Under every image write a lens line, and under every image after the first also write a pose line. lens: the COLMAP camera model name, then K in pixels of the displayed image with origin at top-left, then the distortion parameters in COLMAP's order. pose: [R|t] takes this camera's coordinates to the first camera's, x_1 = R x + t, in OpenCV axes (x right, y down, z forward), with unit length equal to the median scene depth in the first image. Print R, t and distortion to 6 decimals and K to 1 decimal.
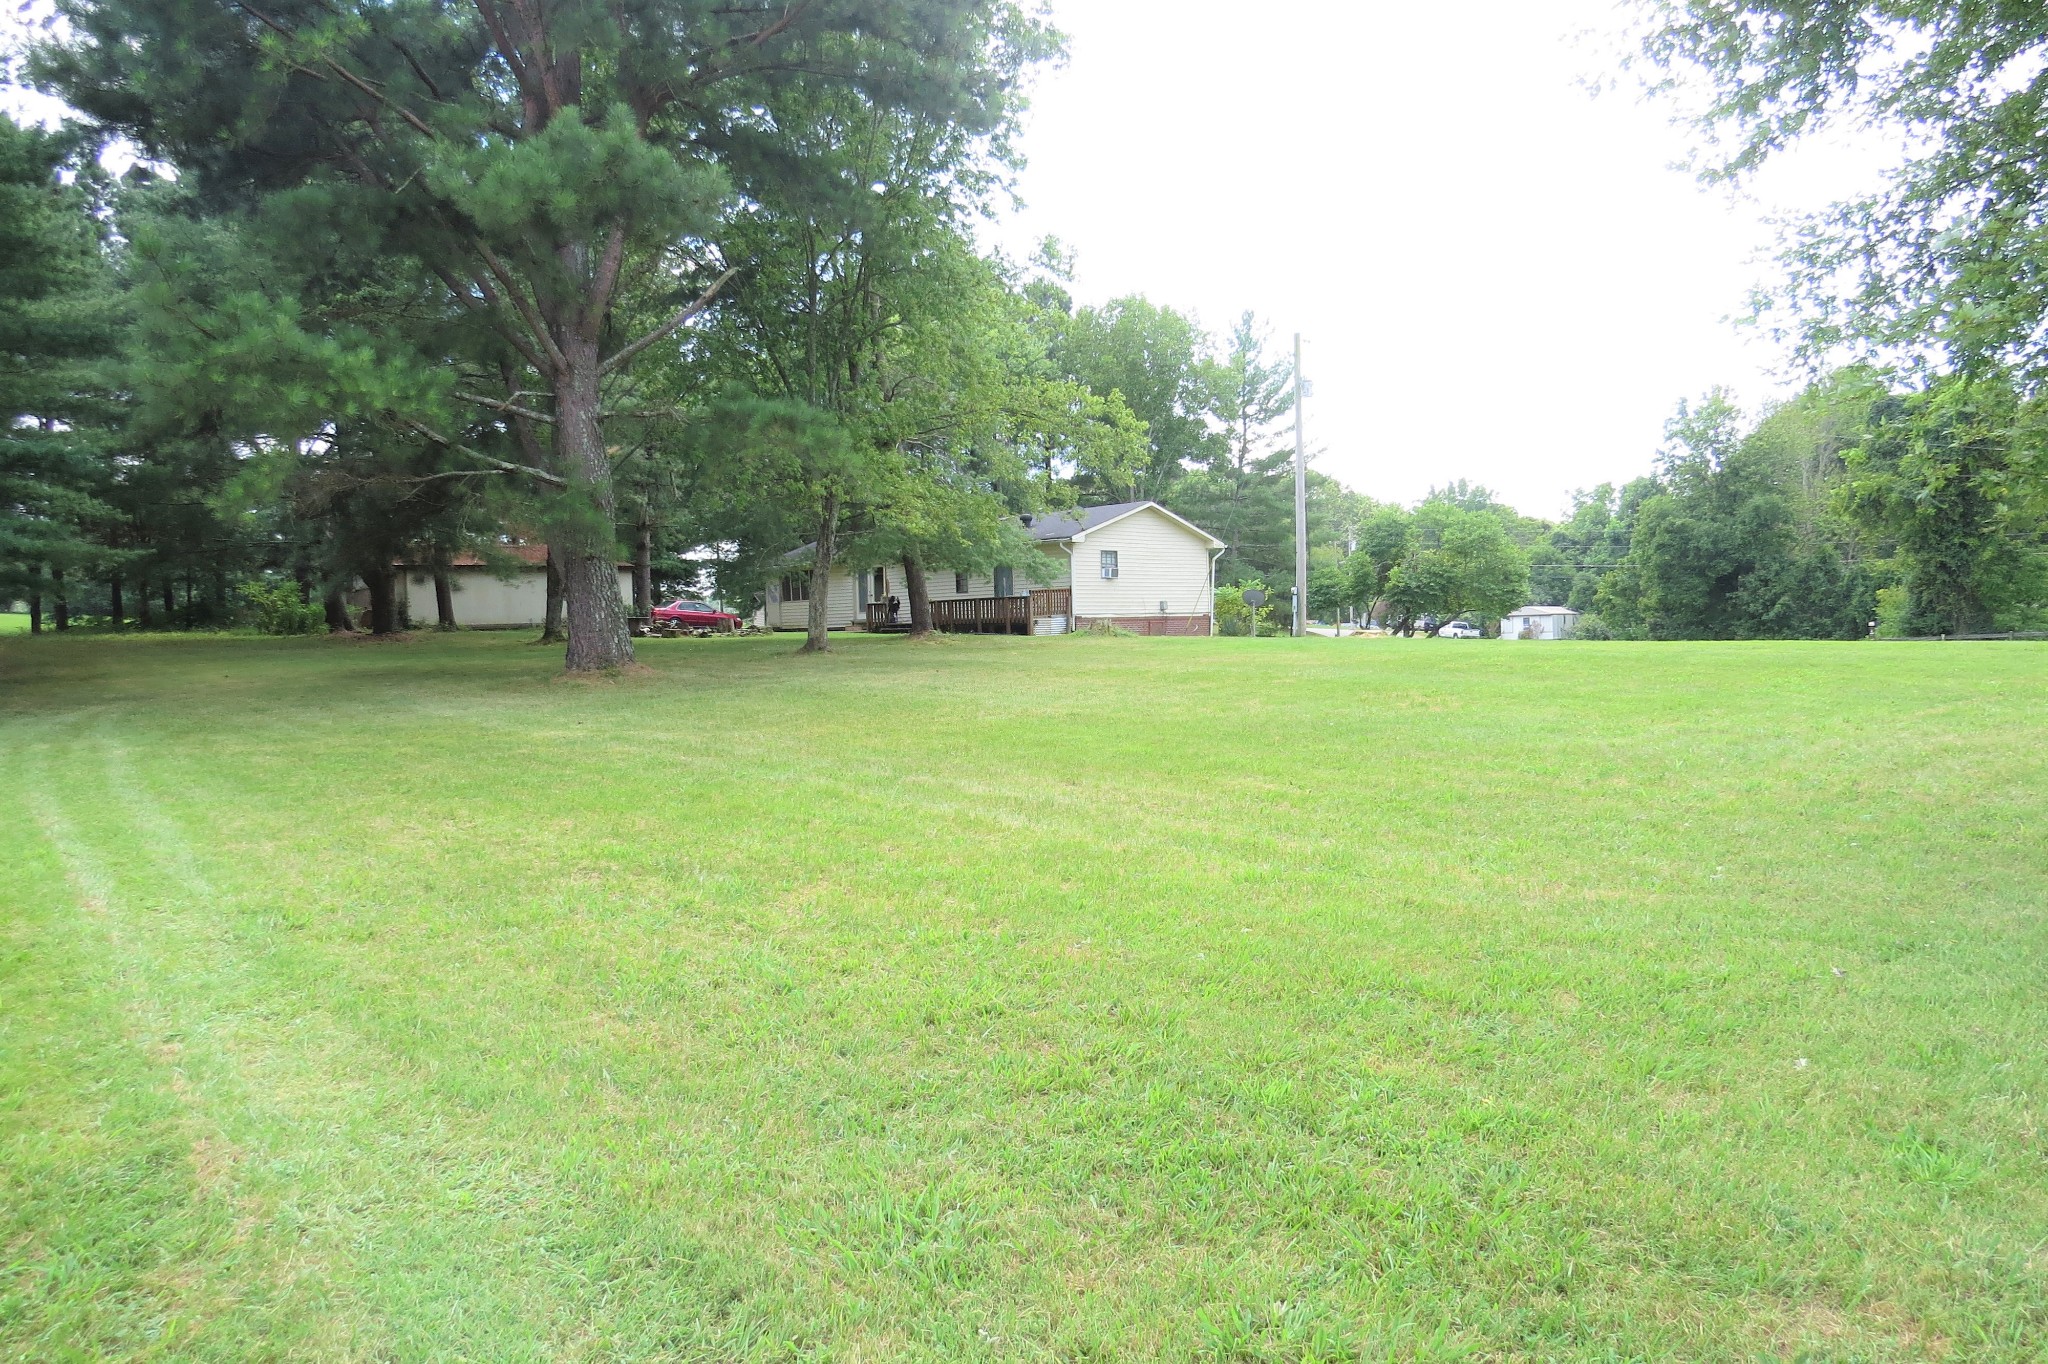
lens RADIAL K [[1465.2, 0, 1021.6], [0, 1465.2, 681.4], [0, 0, 1]] dist [-0.003599, -0.000673]
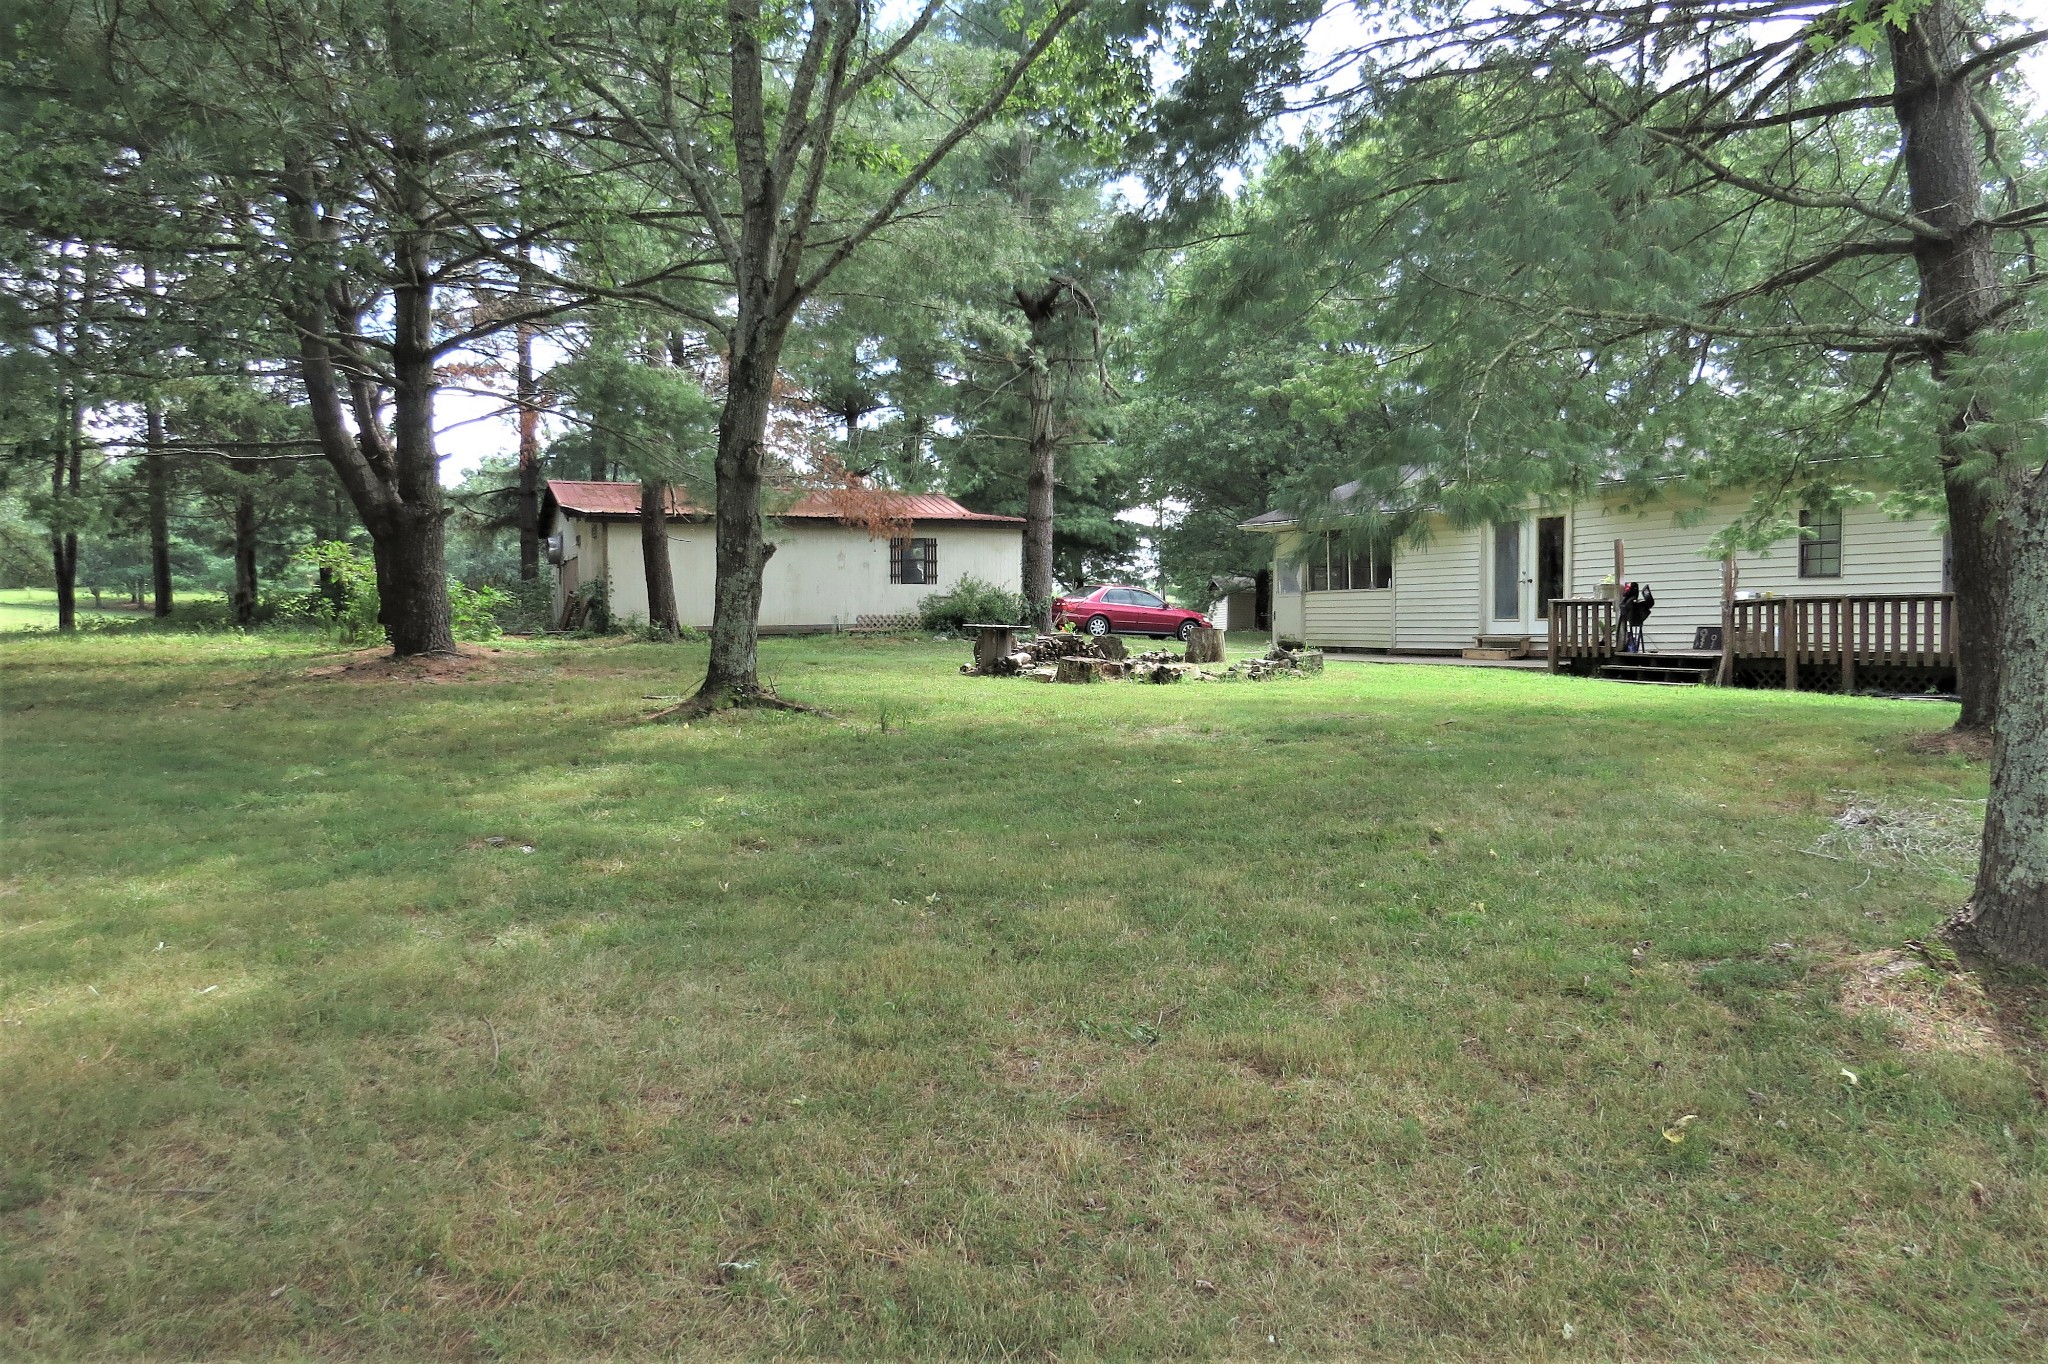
lens RADIAL K [[1465.2, 0, 1024.0], [0, 1465.2, 680.2], [0, 0, 1]] dist [-0.003599, -0.000673]
pose [[0.958791, 0.031321, -0.282380, -0.094230], [-0.028862, 0.999501, 0.012864, -0.023060], [0.282642, -0.004184, 0.959216, 0.408310]]
